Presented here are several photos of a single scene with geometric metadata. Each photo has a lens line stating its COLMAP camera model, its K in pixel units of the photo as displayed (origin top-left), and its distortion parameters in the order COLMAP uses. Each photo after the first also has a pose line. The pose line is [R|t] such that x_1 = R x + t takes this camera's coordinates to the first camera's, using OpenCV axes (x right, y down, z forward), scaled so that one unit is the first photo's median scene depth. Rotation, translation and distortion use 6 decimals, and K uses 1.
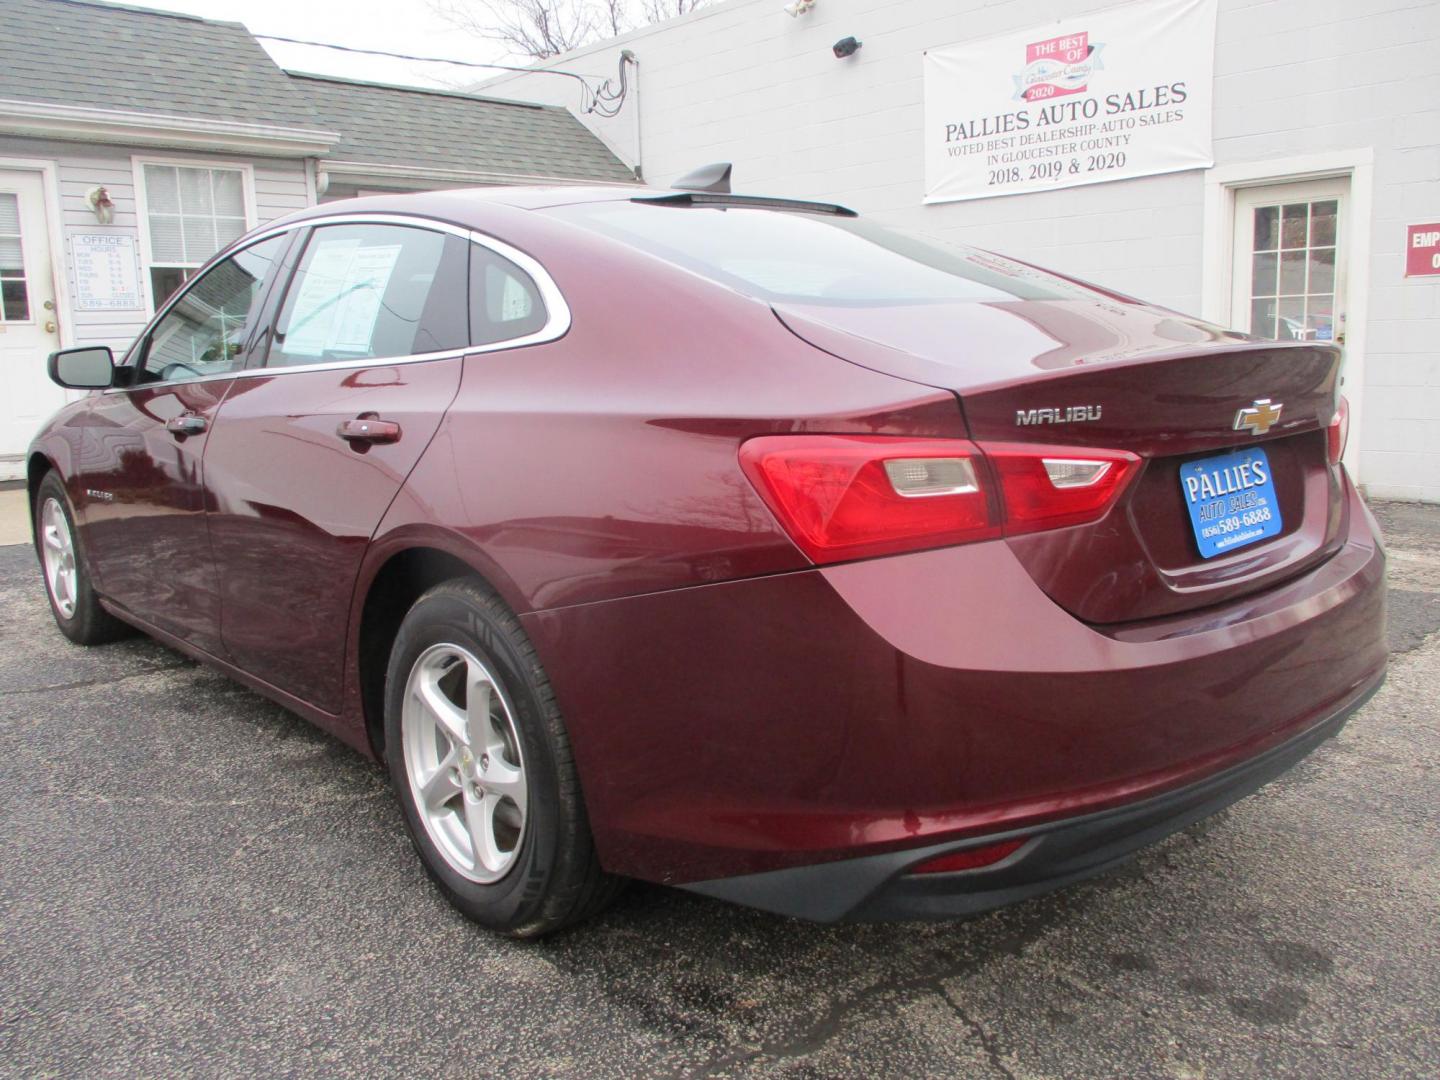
lens RADIAL K [[1196.4, 0, 717.4], [0, 1196.4, 544.2], [0, 0, 1]] dist [-0.039294, 0.014039]
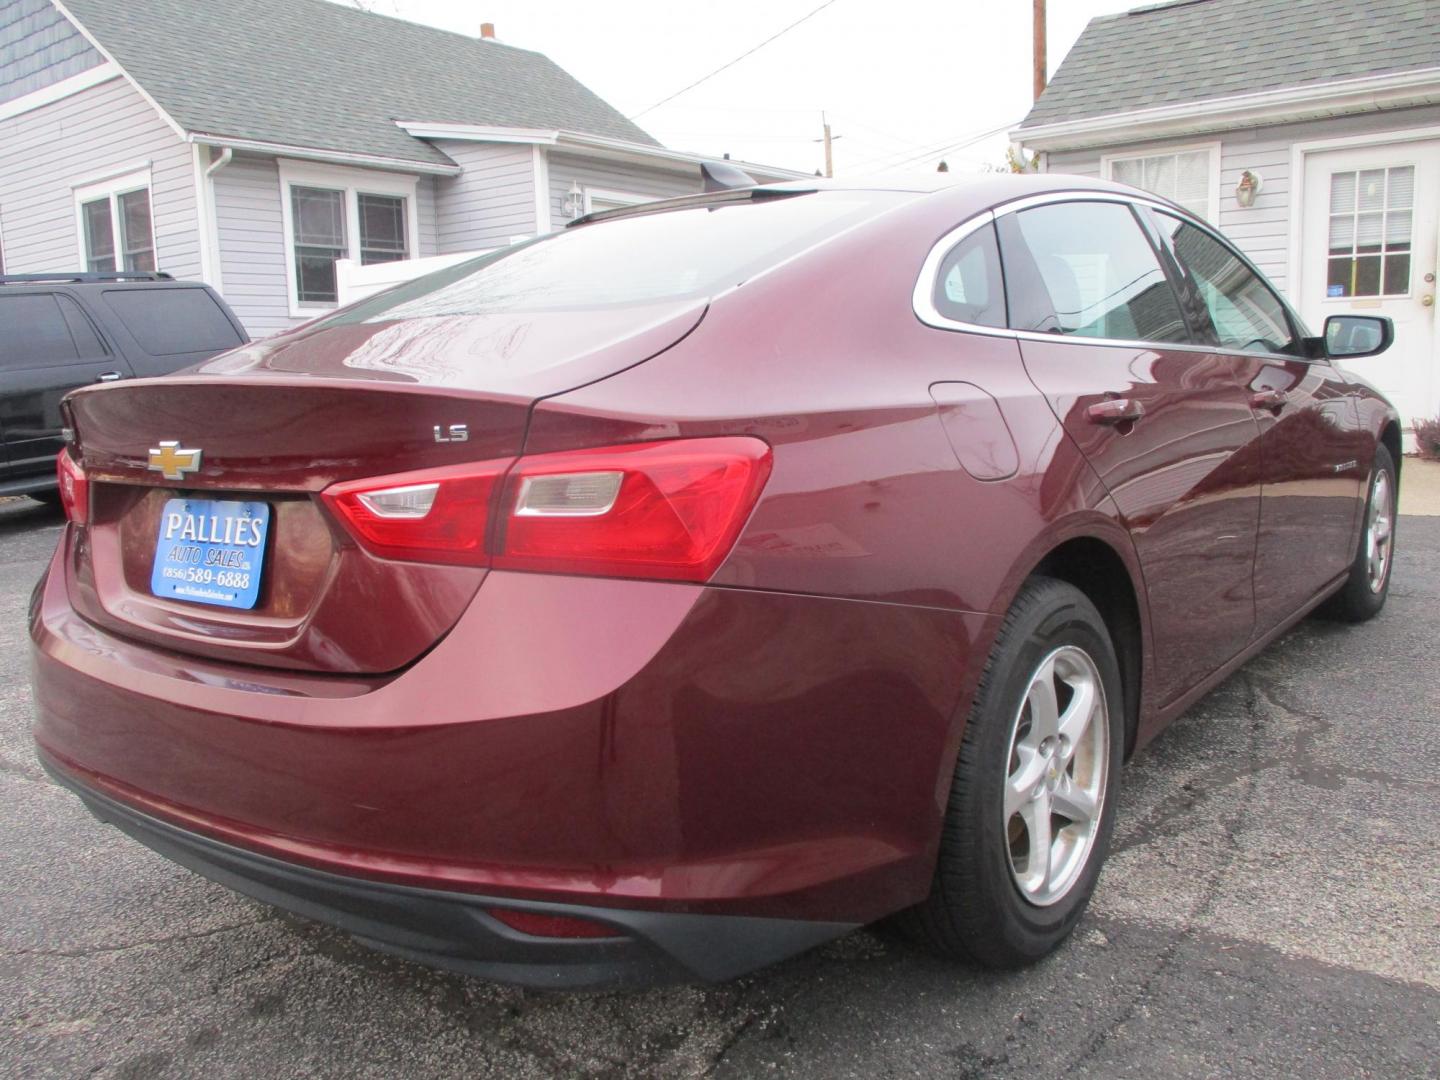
lens RADIAL K [[1196.4, 0, 717.4], [0, 1196.4, 544.2], [0, 0, 1]] dist [-0.039294, 0.014039]
pose [[0.167089, 0.166403, -0.971798, 0.304715], [-0.133069, 0.980442, 0.145003, -0.049723], [0.976921, 0.105088, 0.185964, 0.268317]]
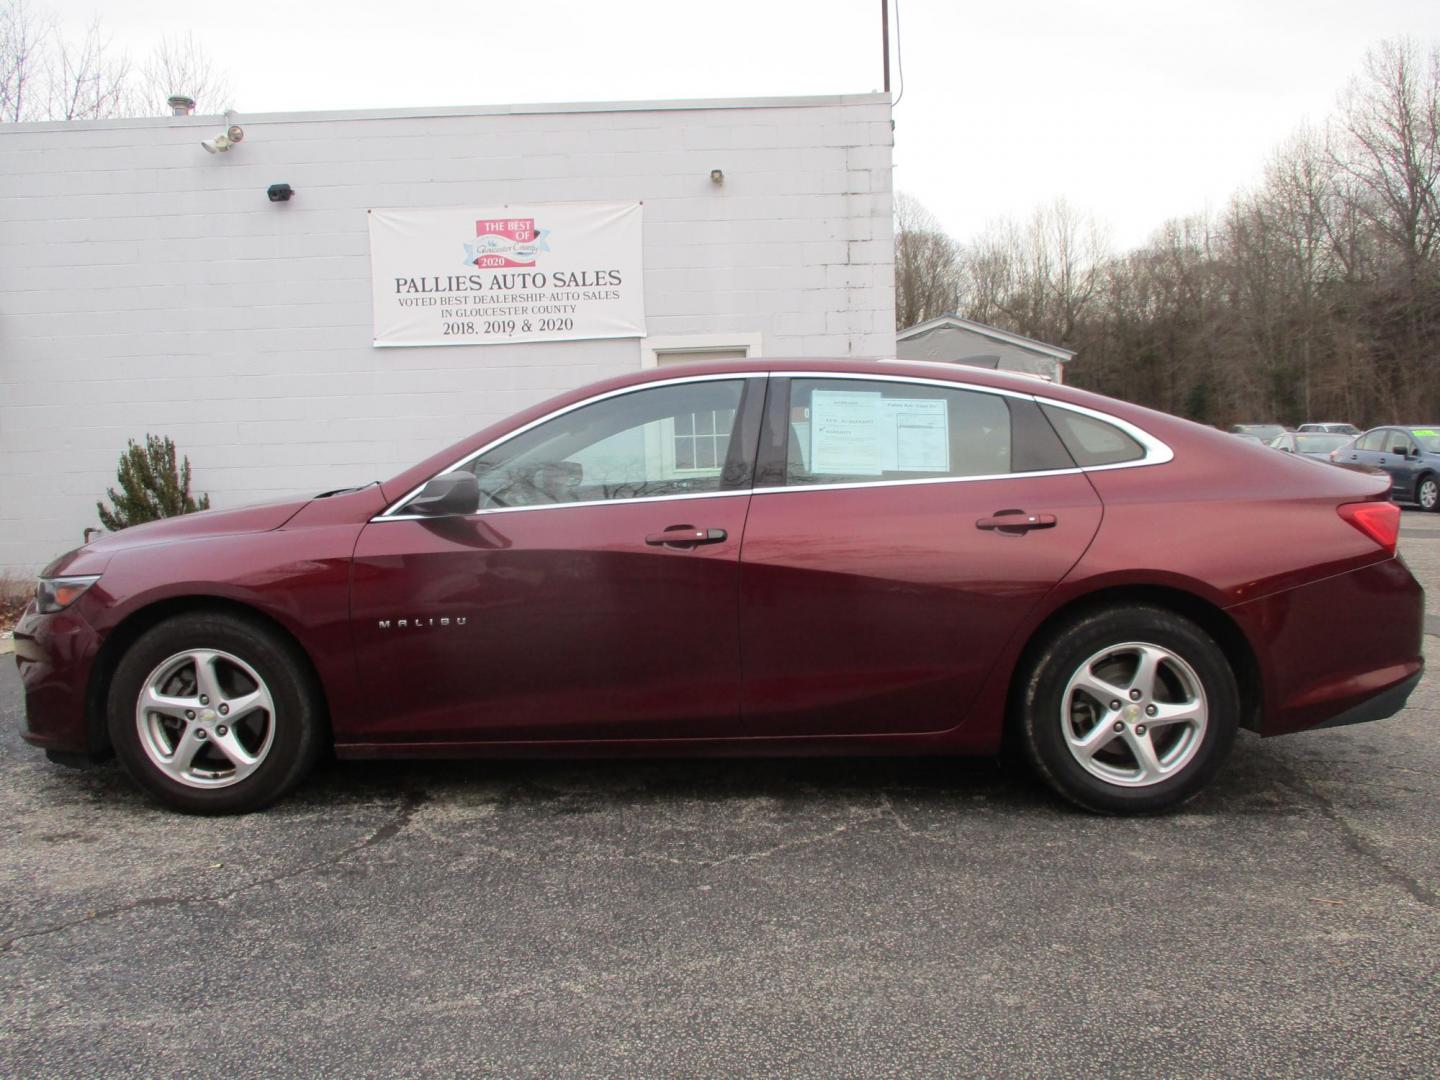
lens RADIAL K [[1196.4, 0, 717.4], [0, 1196.4, 544.2], [0, 0, 1]] dist [-0.039294, 0.014039]
pose [[0.691377, -0.049311, 0.720809, -0.459550], [0.128346, 0.990183, -0.055366, -0.008654], [-0.711003, 0.130792, 0.690919, 0.061042]]
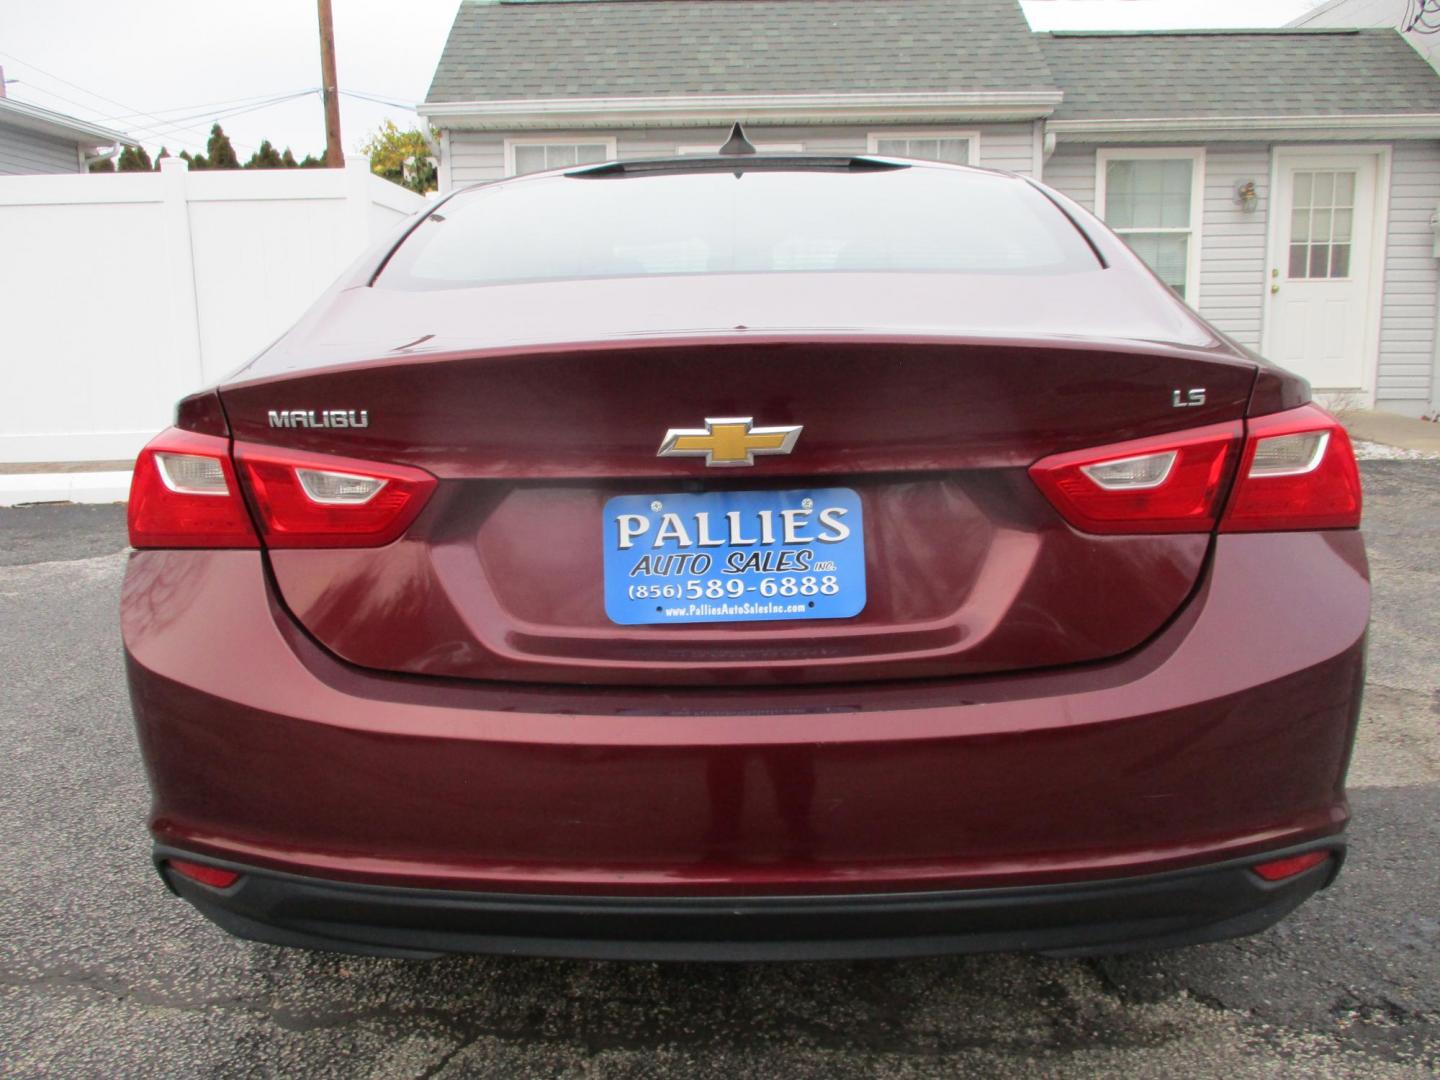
lens RADIAL K [[1196.4, 0, 717.4], [0, 1196.4, 544.2], [0, 0, 1]] dist [-0.039294, 0.014039]
pose [[0.724557, 0.138058, -0.675246, 0.202225], [-0.115468, 0.990200, 0.078553, -0.022036], [0.679473, 0.021053, 0.733398, 0.103545]]
